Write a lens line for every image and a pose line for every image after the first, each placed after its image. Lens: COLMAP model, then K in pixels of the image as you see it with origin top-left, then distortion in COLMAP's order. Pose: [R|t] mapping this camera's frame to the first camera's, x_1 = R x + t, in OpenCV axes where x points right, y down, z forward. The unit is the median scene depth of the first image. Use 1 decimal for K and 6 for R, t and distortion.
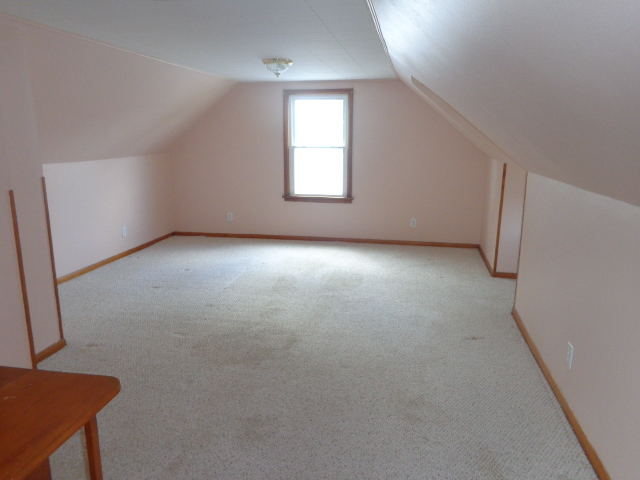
lens RADIAL K [[483.2, 0, 320.5], [0, 483.2, 238.6], [0, 0, 1]] dist [0.003366, 0.003590]
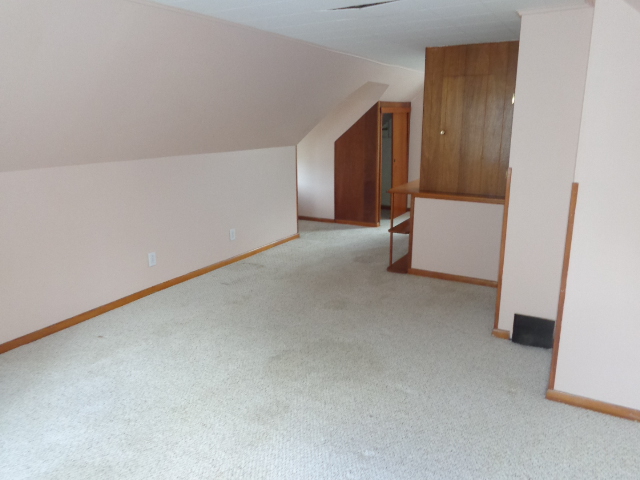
lens RADIAL K [[483.2, 0, 319.9], [0, 483.2, 241.8], [0, 0, 1]] dist [0.003366, 0.003590]
pose [[-0.950103, -0.057934, 0.306509, -0.399144], [0.083303, 0.899792, 0.428293, -0.356976], [-0.300607, 0.432455, -0.850069, 1.644722]]
